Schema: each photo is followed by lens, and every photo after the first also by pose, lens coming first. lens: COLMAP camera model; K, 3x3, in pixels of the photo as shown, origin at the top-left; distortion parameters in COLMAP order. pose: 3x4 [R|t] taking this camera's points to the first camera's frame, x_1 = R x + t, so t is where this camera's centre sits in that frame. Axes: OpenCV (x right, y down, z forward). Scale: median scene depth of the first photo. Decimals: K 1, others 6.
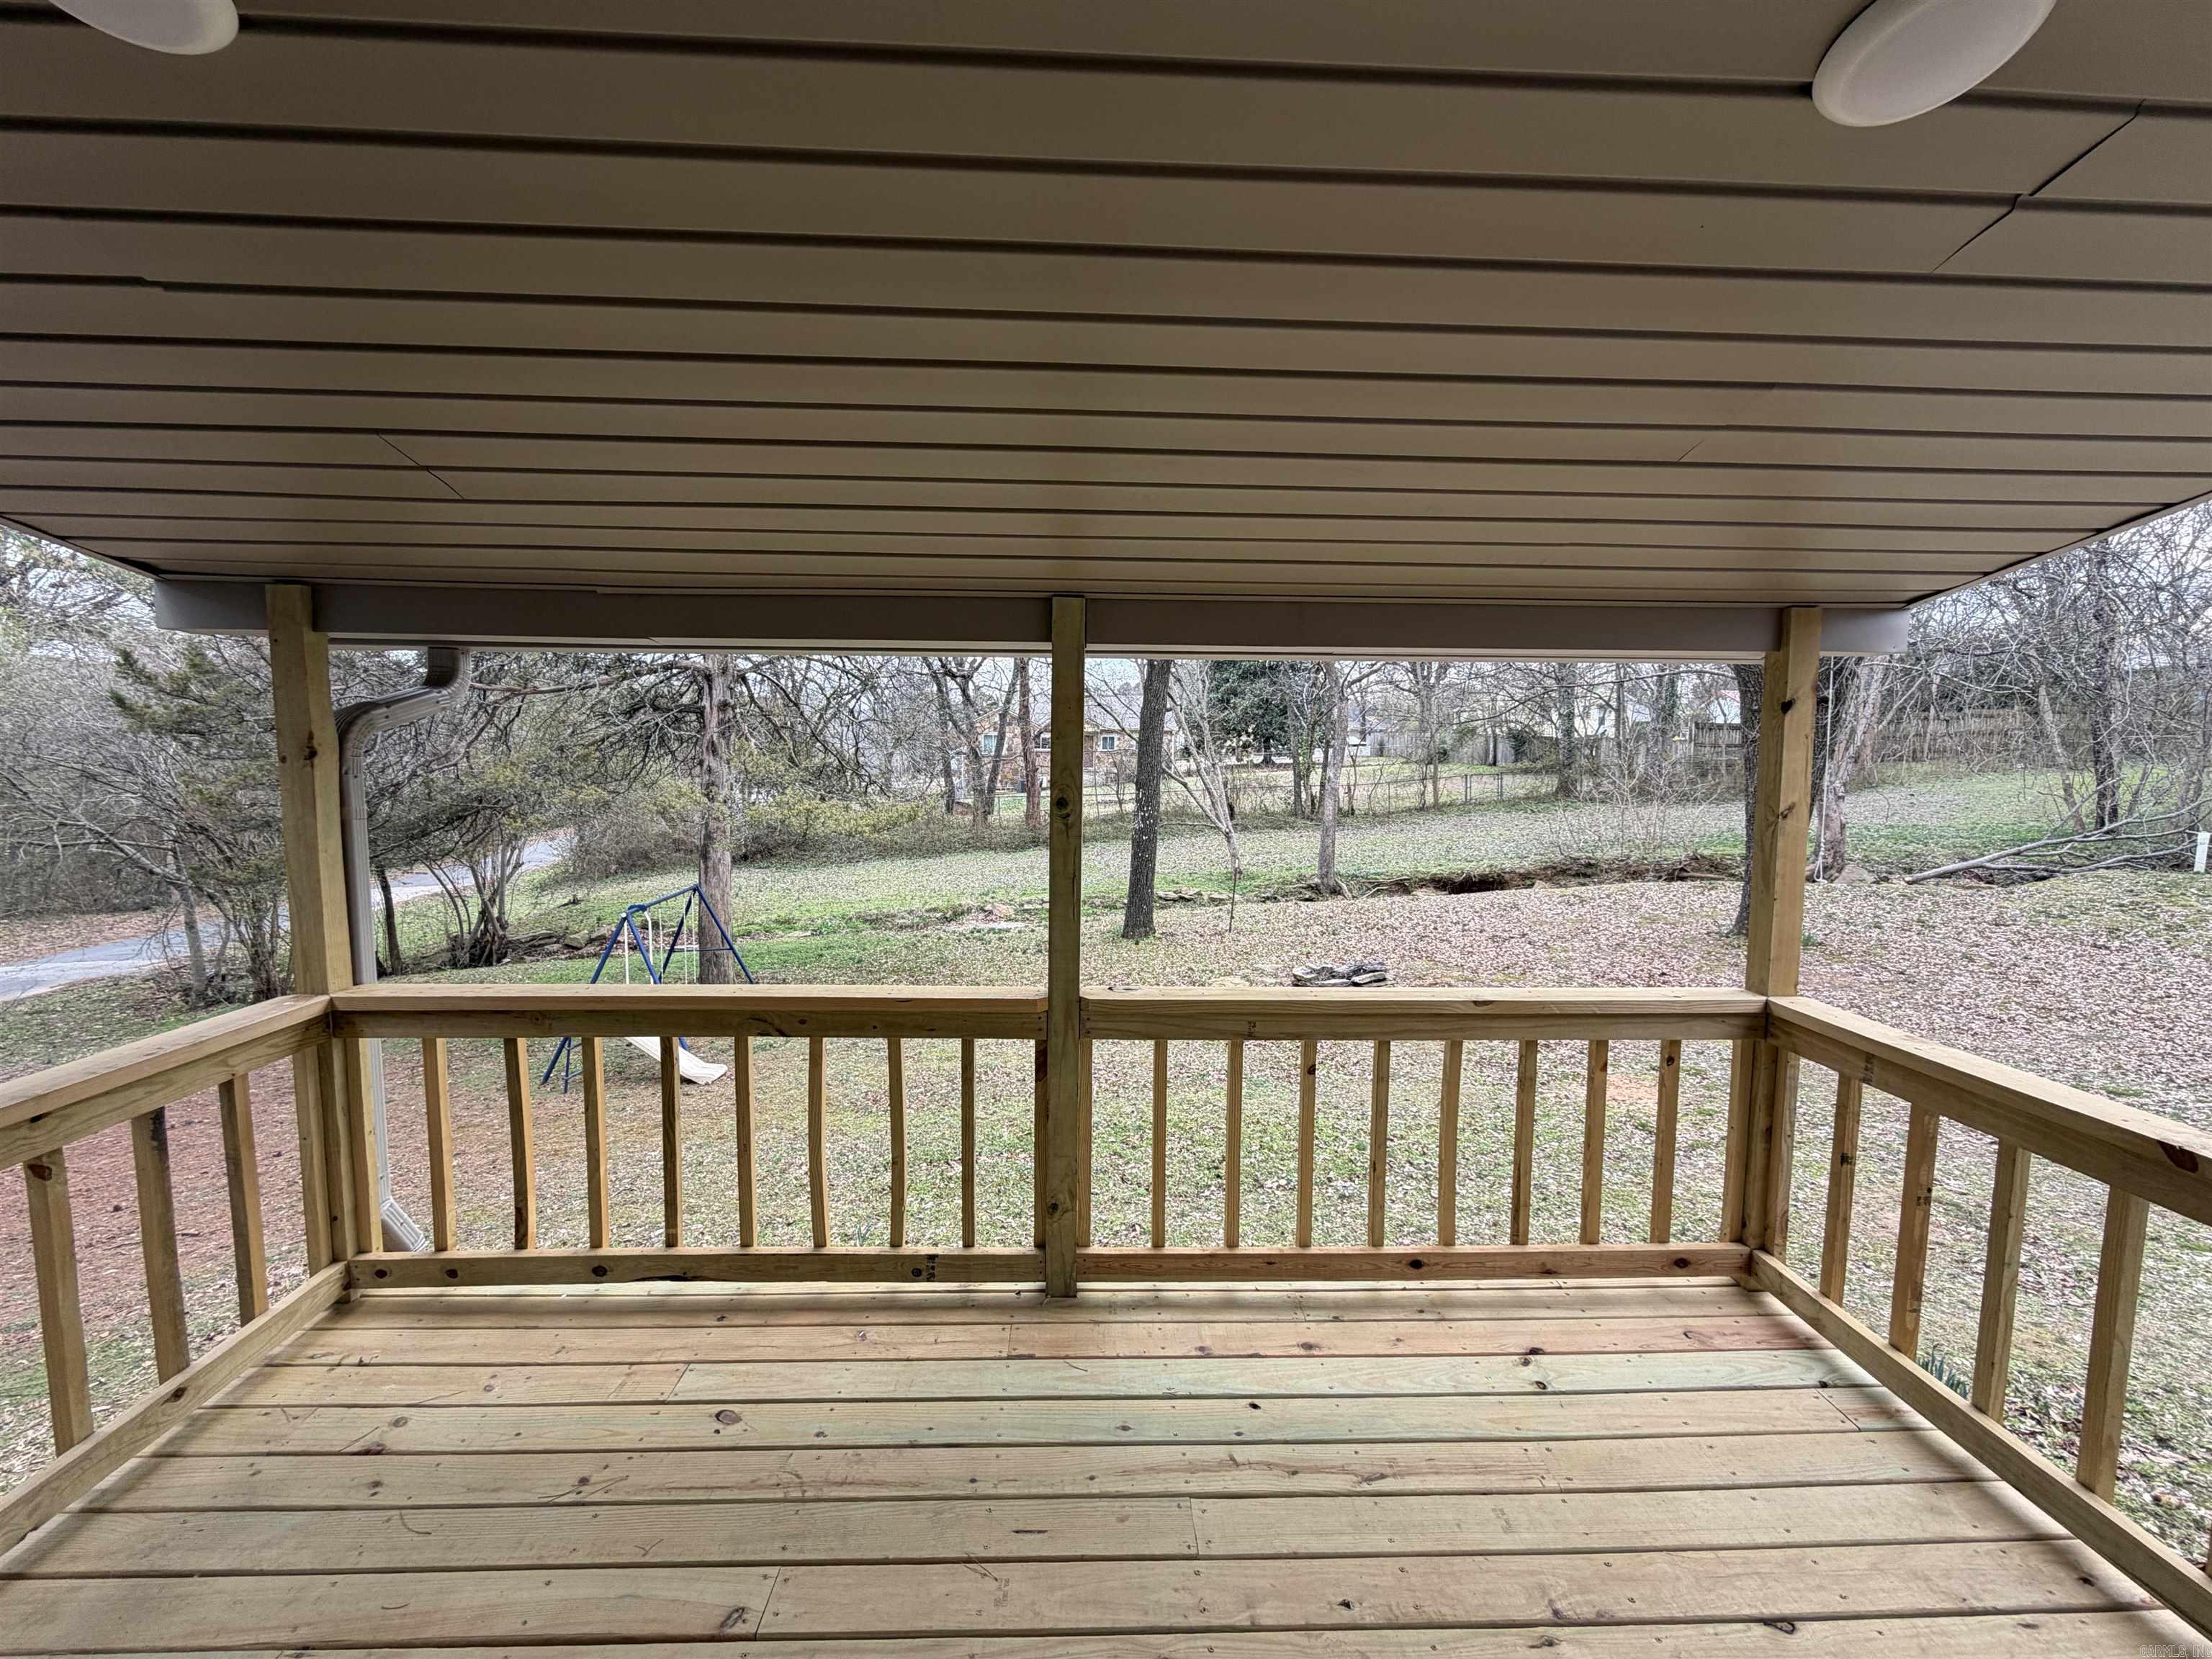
lens RADIAL K [[881.7, 0, 1102.9], [0, 881.7, 829.6], [0, 0, 1]] dist [-0.002463, 0.000363]
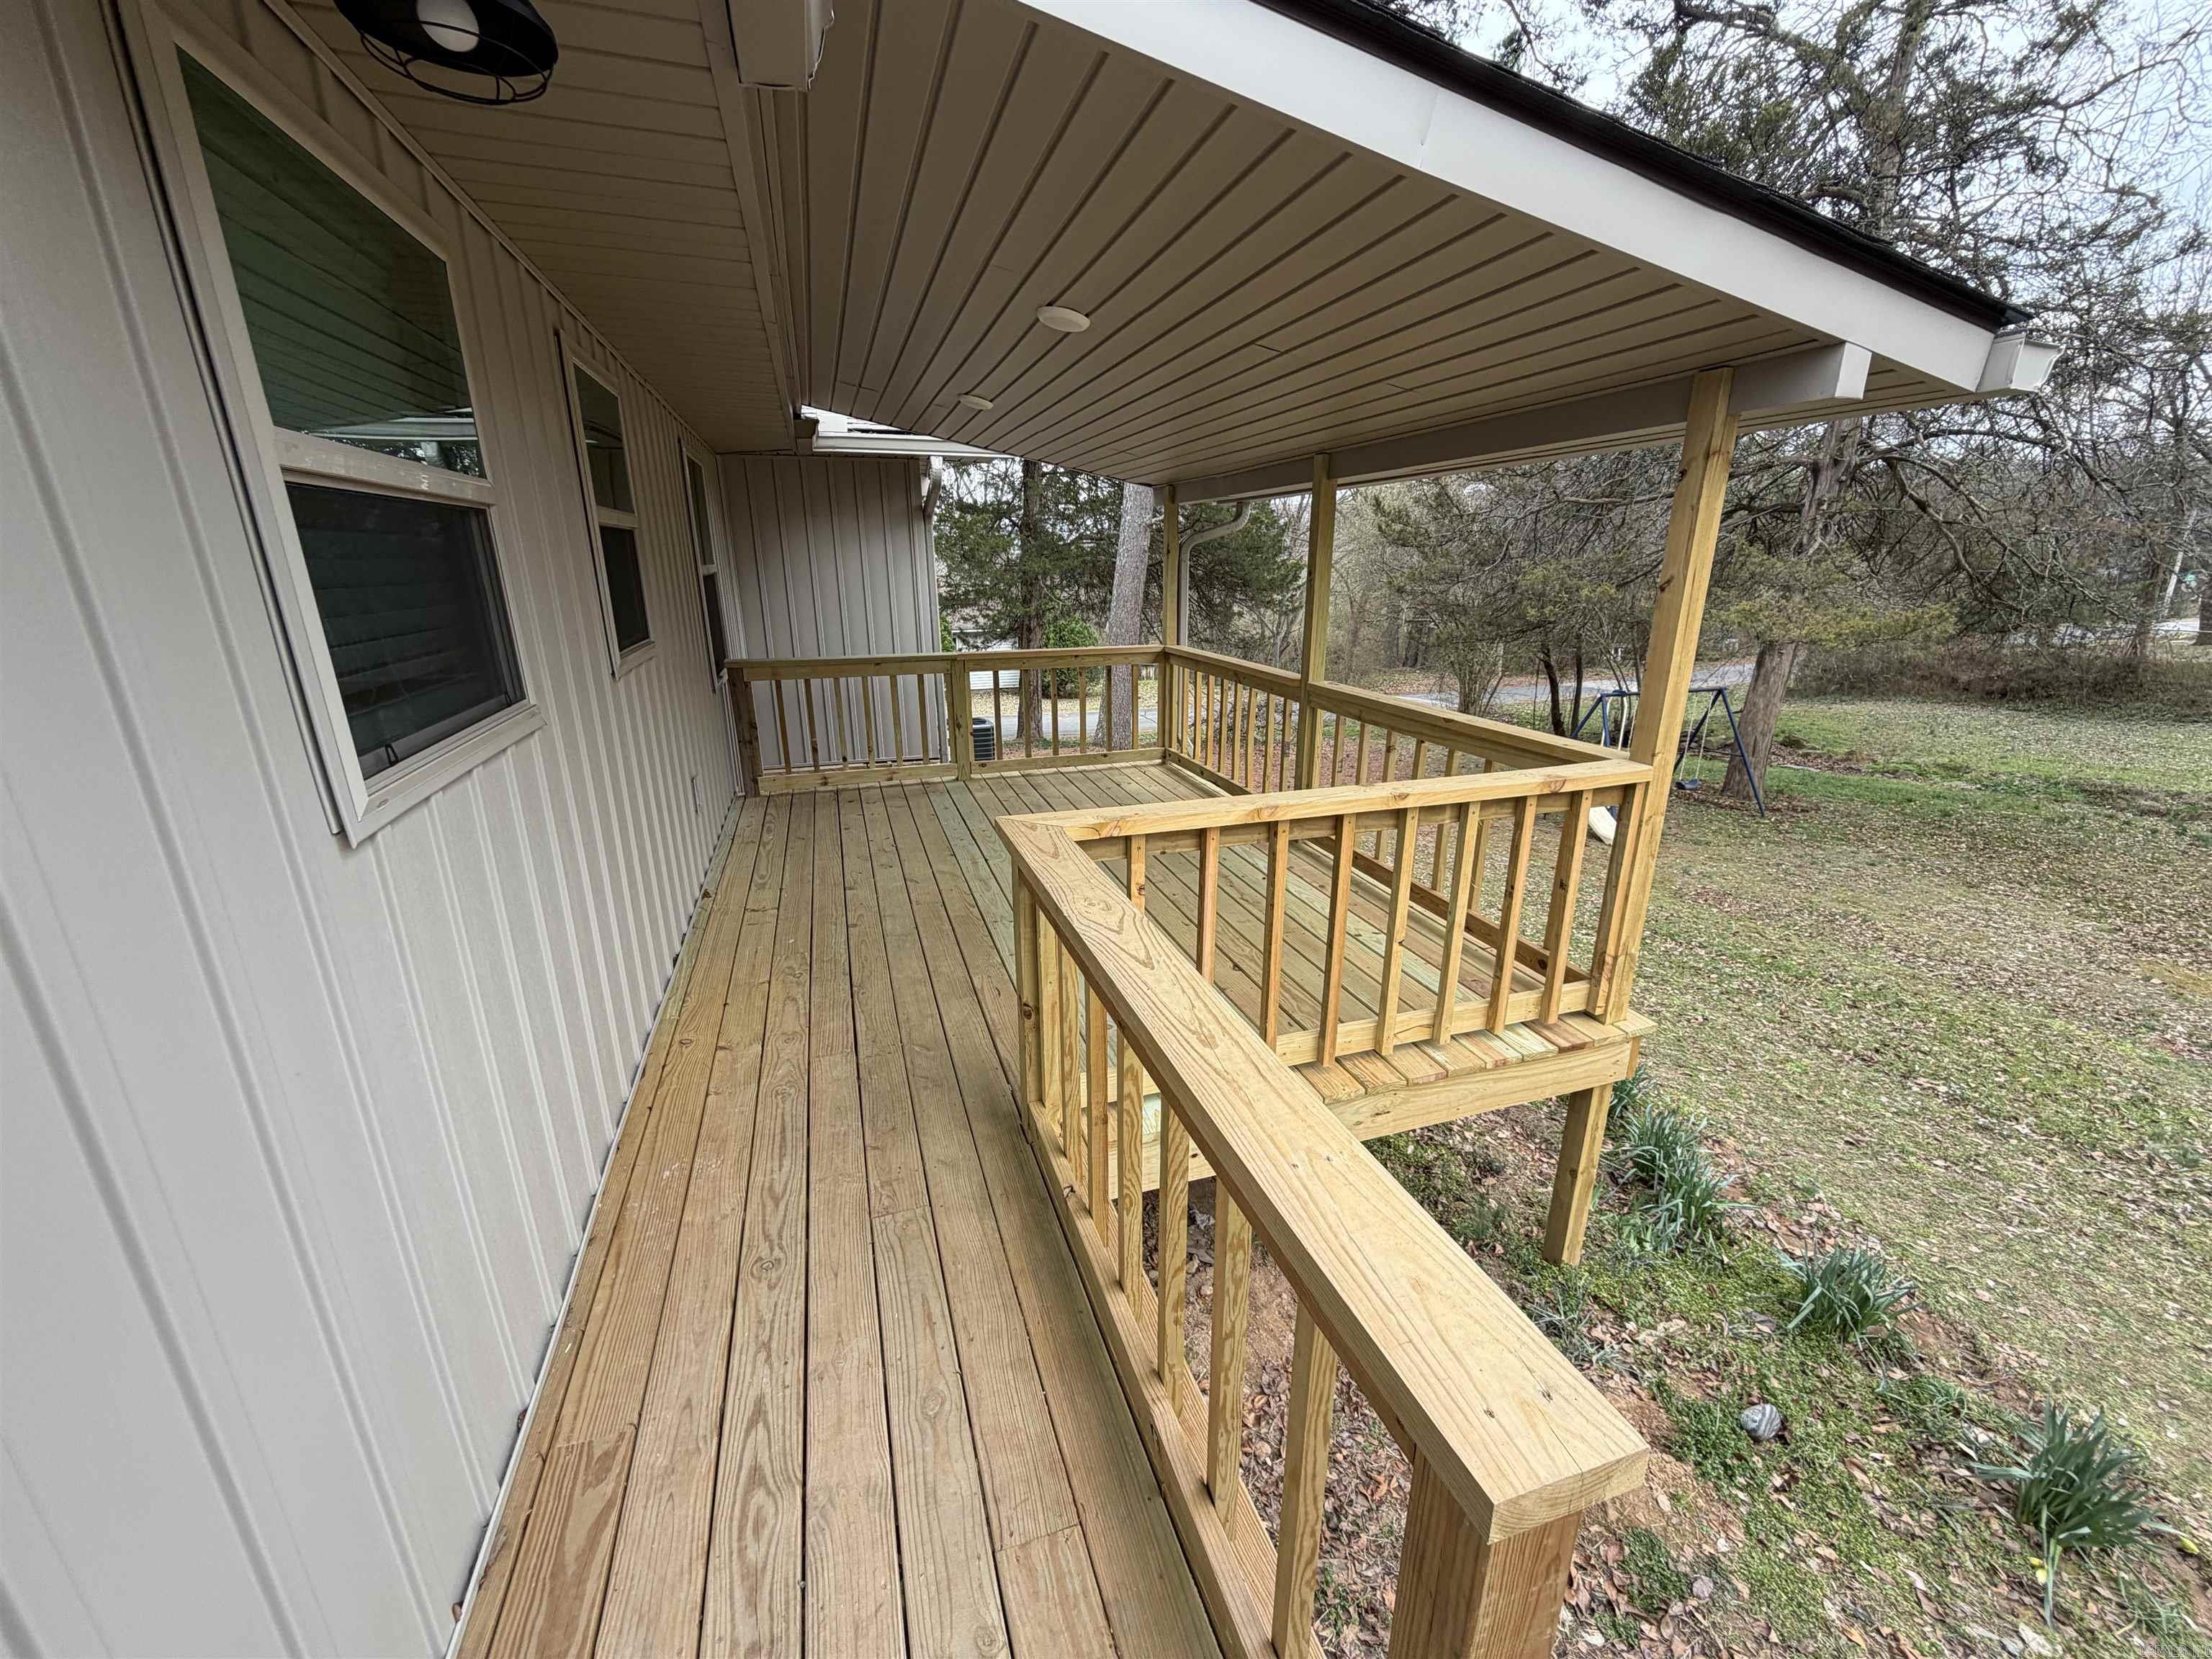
lens RADIAL K [[881.7, 0, 1102.9], [0, 881.7, 829.6], [0, 0, 1]] dist [-0.002463, 0.000363]
pose [[0.263831, 0.270354, -0.925906, 1.651243], [-0.075021, 0.962761, 0.259738, 0.041022], [0.961647, 0.000935, 0.274288, 0.061684]]
